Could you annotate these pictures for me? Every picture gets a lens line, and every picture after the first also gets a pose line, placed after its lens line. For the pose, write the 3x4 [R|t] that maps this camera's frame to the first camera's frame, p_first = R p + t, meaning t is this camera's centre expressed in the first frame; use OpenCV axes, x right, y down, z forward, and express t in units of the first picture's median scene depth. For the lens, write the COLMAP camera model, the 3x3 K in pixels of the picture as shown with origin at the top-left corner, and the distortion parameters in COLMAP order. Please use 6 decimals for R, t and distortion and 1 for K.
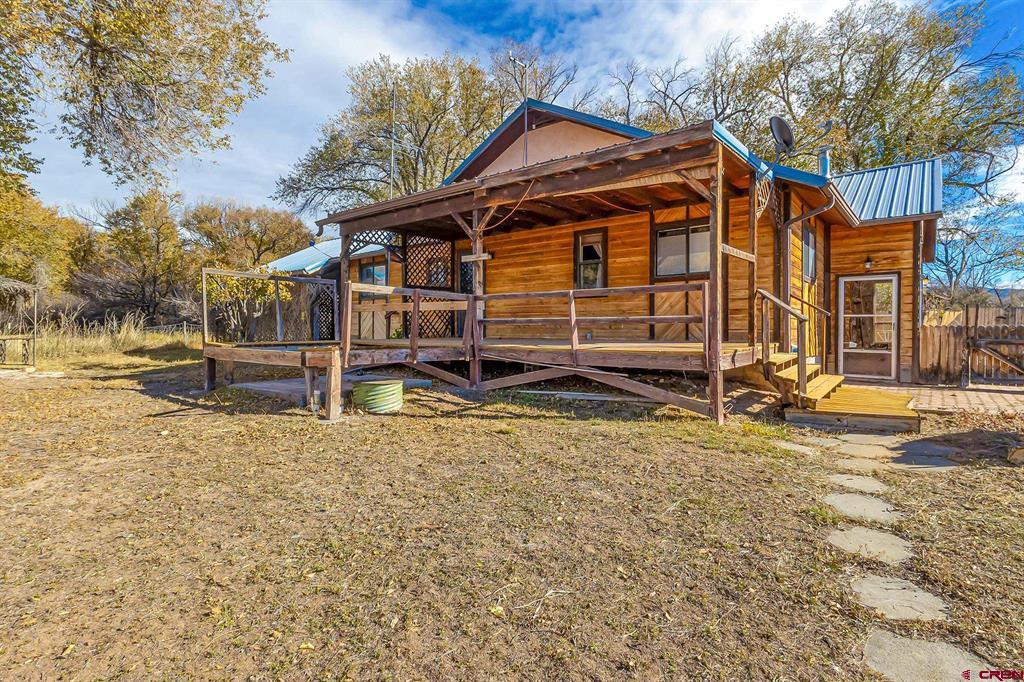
lens RADIAL K [[508.7, 0, 512.7], [0, 508.7, 338.1], [0, 0, 1]] dist [0.017890, -0.000490]
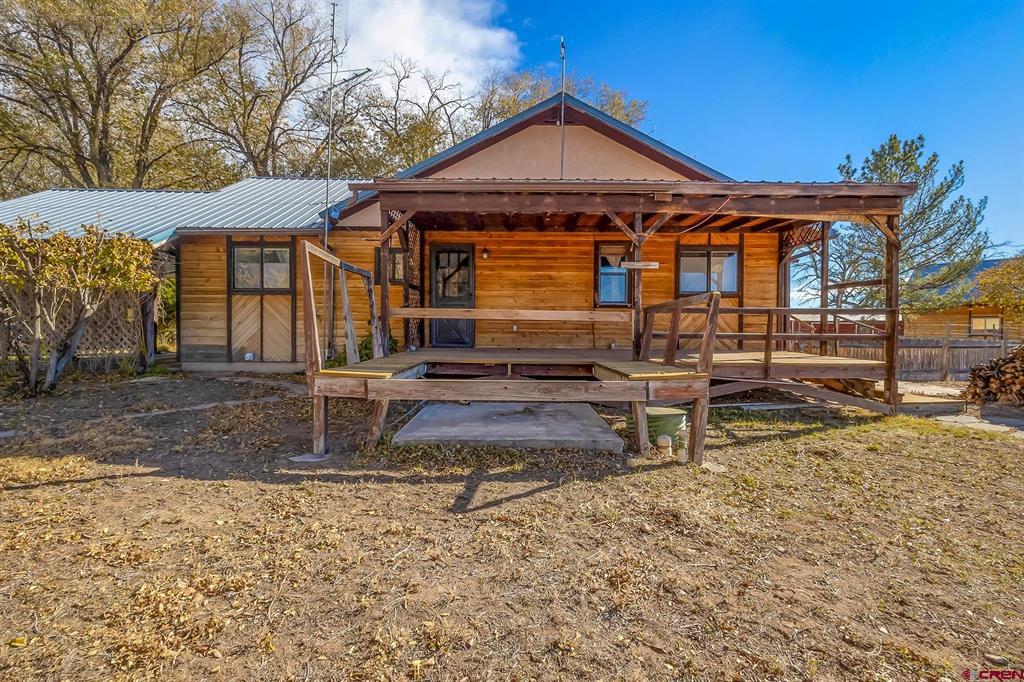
lens RADIAL K [[508.7, 0, 512.7], [0, 508.7, 338.1], [0, 0, 1]] dist [0.017890, -0.000490]
pose [[0.786002, -0.004847, 0.618205, -0.614579], [0.003065, 0.999988, 0.003944, -0.023469], [-0.618216, -0.001205, 0.786007, 0.314729]]
